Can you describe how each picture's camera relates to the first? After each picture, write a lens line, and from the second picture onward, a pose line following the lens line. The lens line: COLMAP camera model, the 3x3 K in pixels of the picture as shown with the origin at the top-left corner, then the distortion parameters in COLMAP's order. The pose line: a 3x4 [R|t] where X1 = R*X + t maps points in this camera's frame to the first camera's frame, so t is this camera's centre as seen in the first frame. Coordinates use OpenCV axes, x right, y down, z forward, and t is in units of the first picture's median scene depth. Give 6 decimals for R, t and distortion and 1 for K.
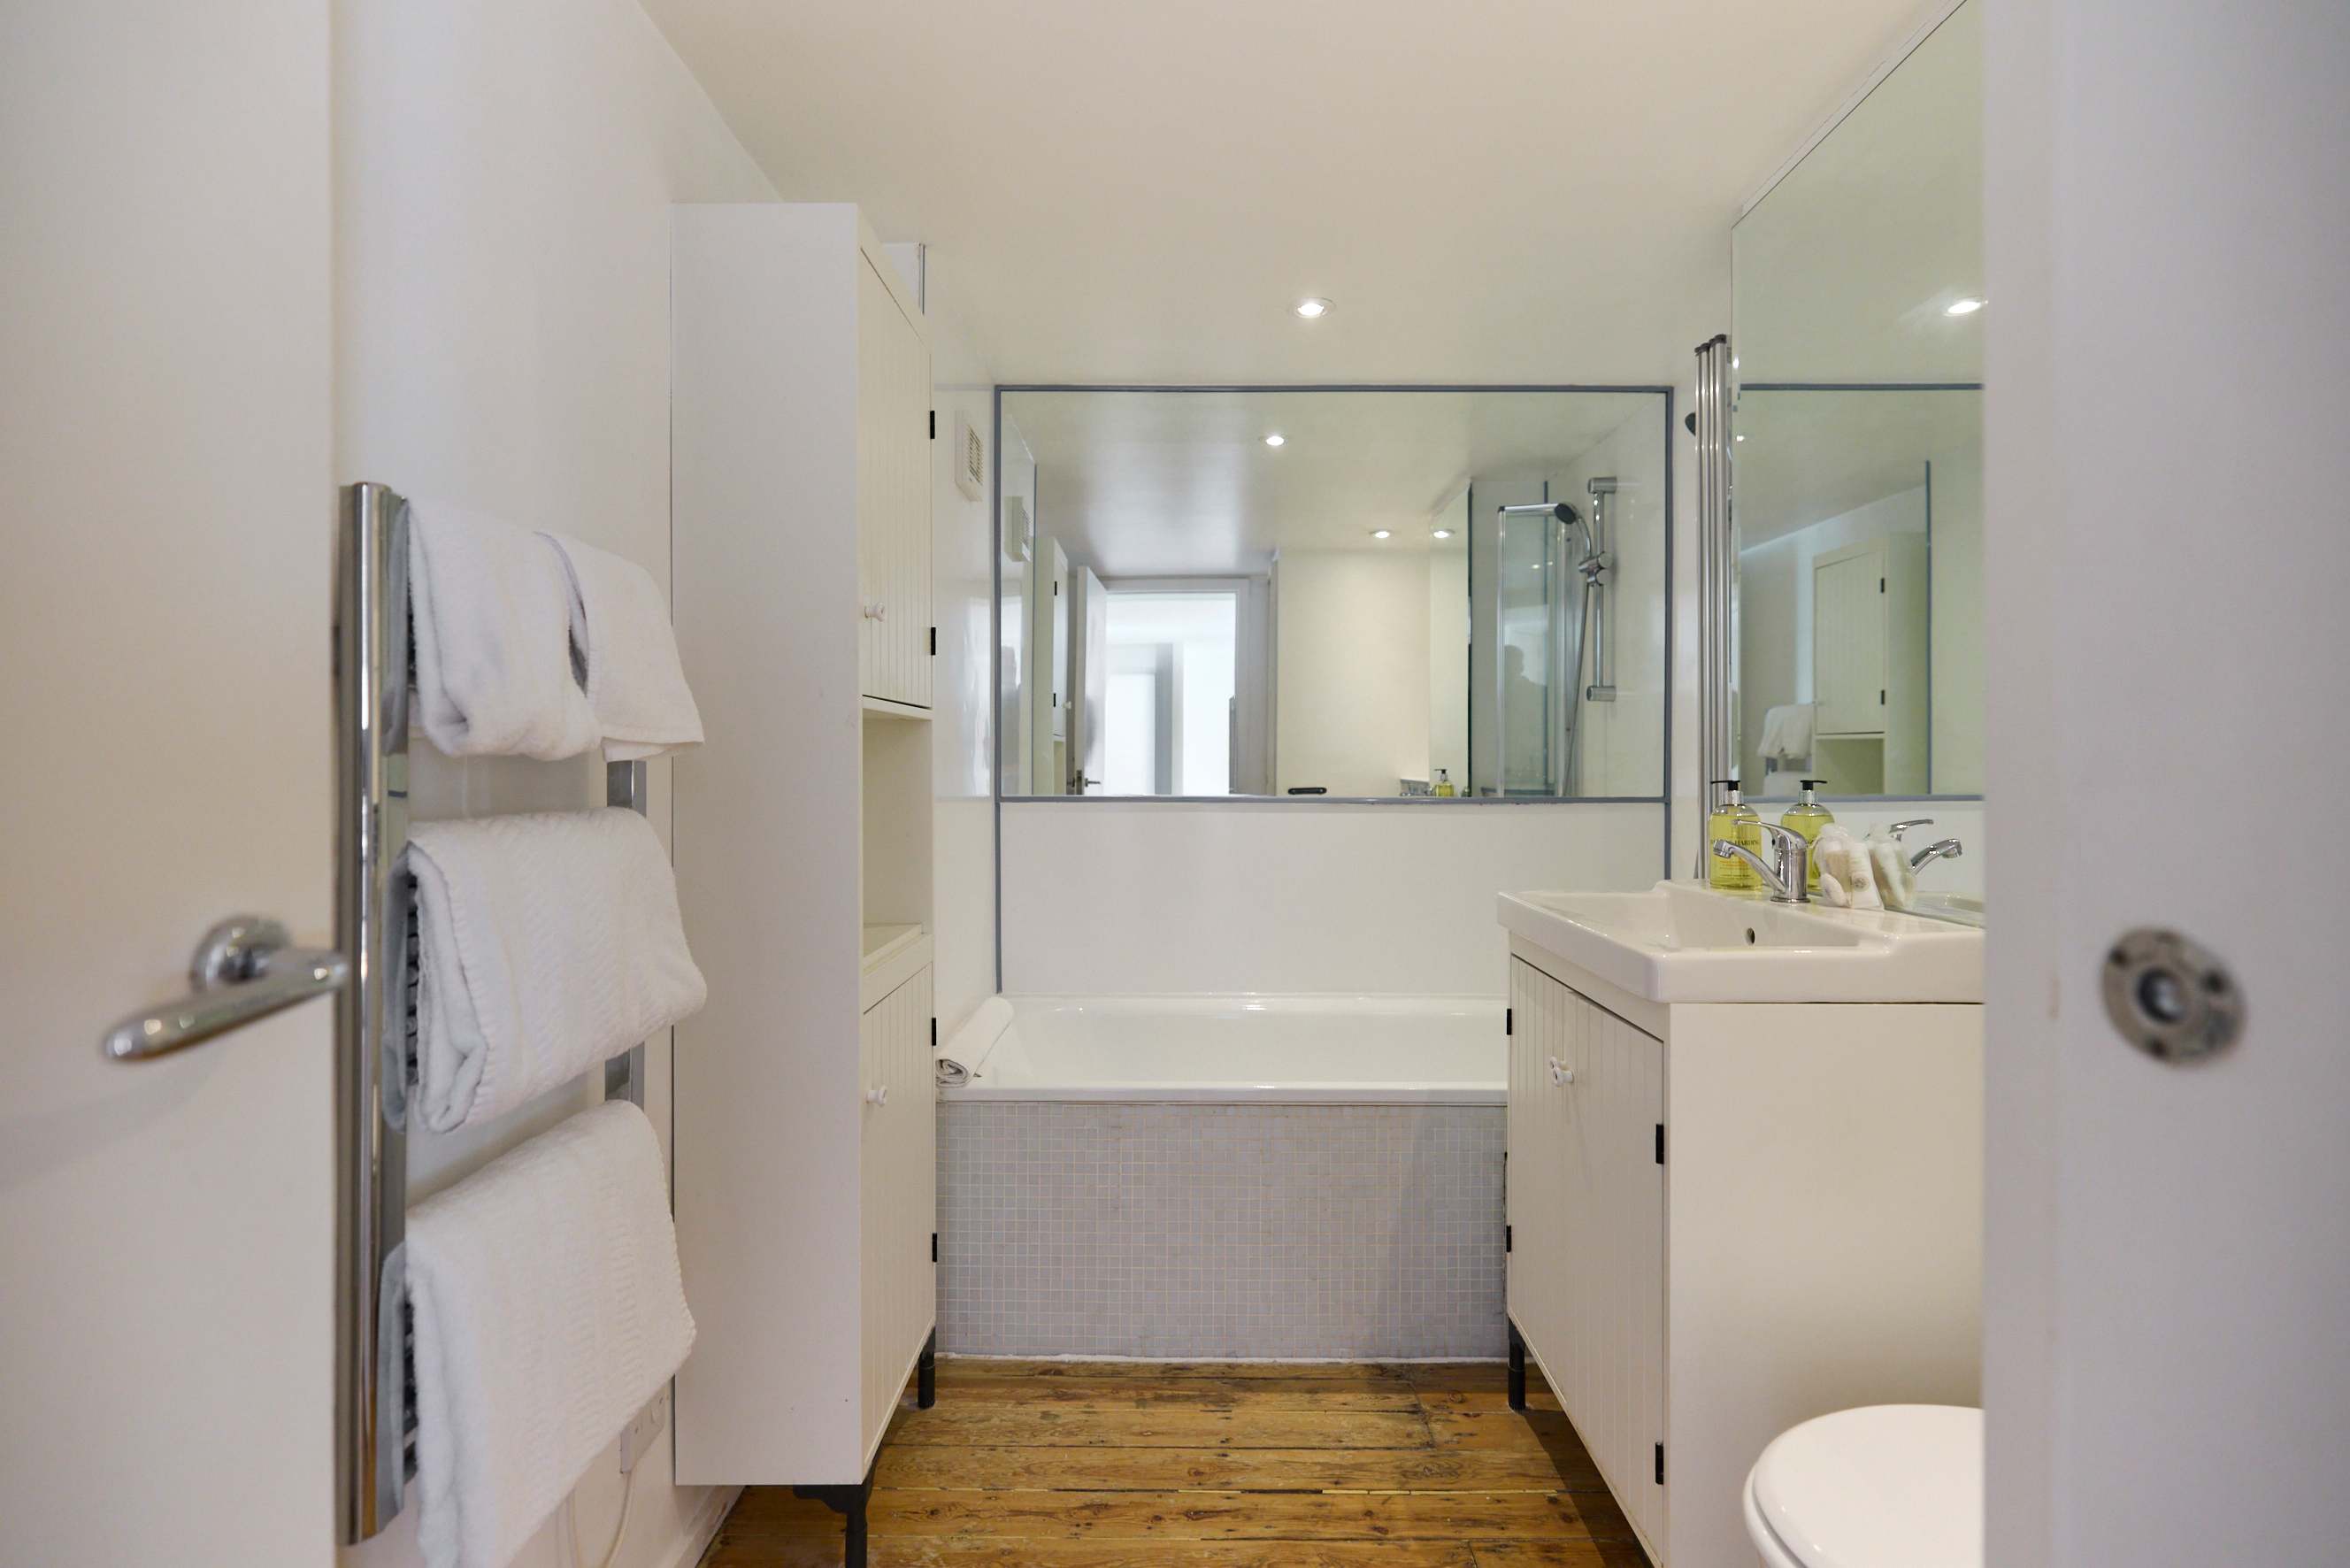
lens RADIAL K [[1025.9, 0, 1175.0], [0, 1025.9, 784.0], [0, 0, 1]] dist [0.000487, 0.000049]
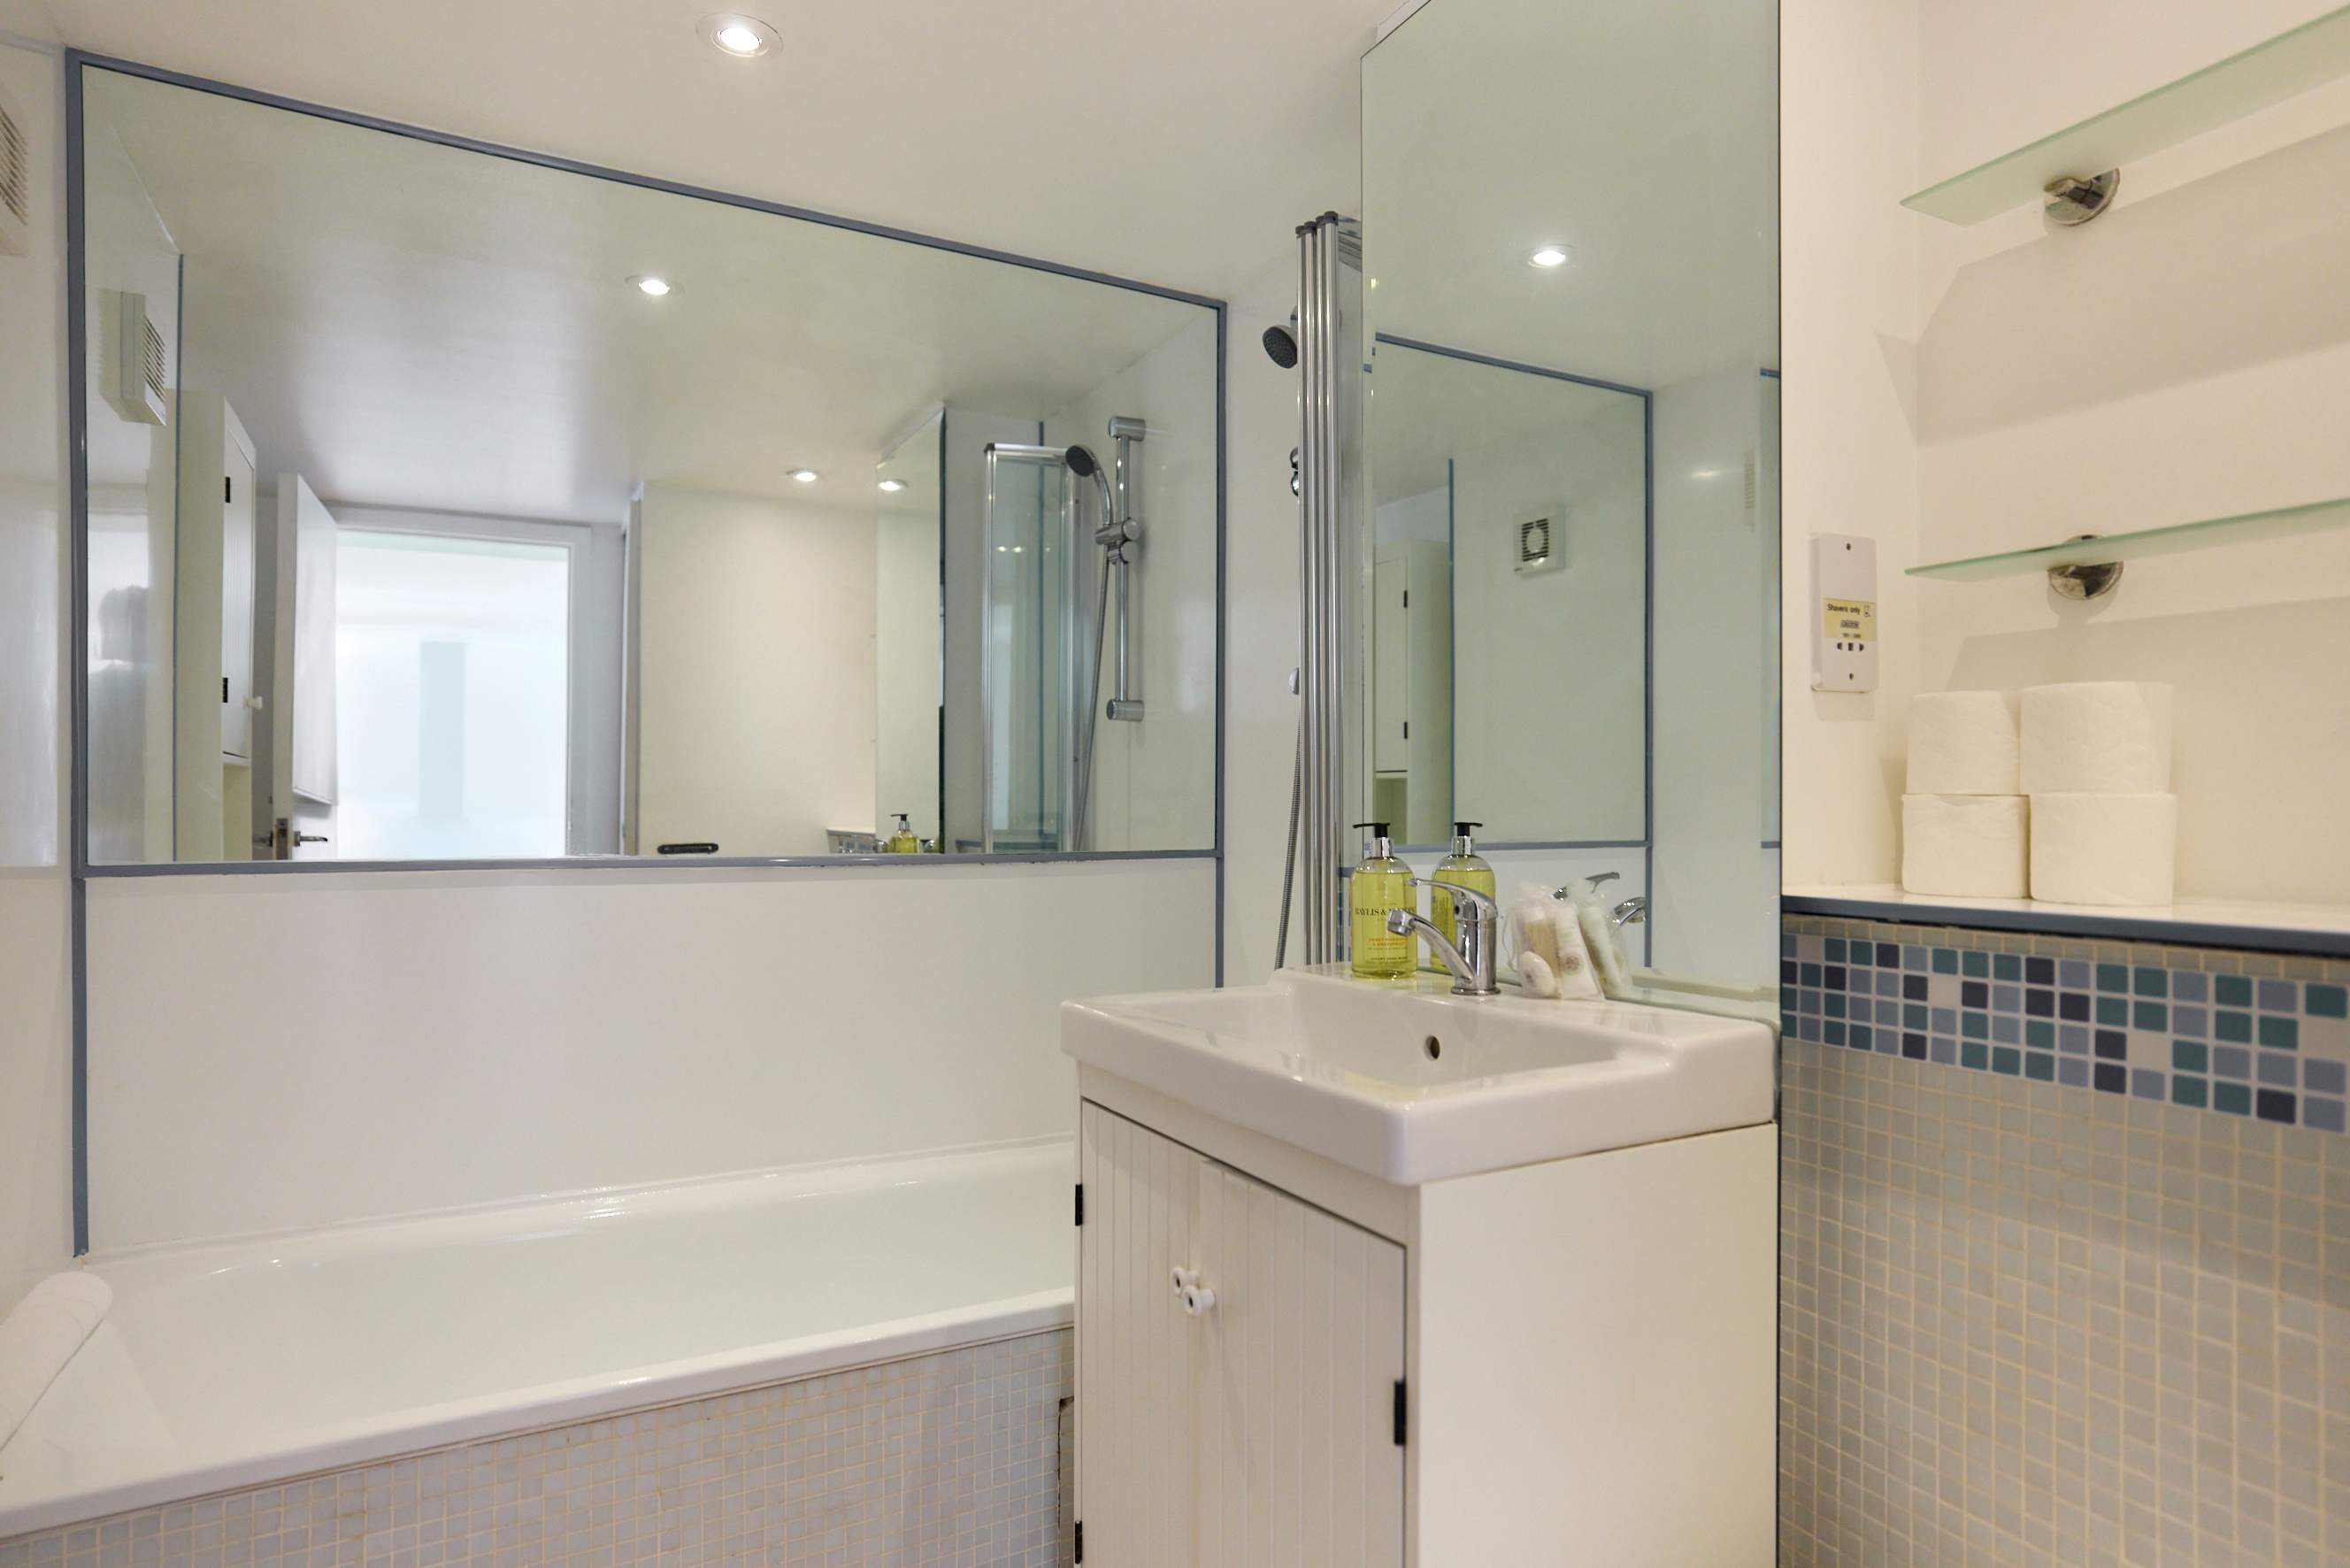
lens RADIAL K [[1330.6, 0, 1180.6], [0, 1330.6, 815.4], [0, 0, 1]] dist [-0.026799, 0.025994]
pose [[0.877092, -0.000521, 0.480323, -0.008725], [0.008939, 0.999844, -0.015238, 0.002187], [-0.480240, 0.017659, 0.876960, 0.150441]]
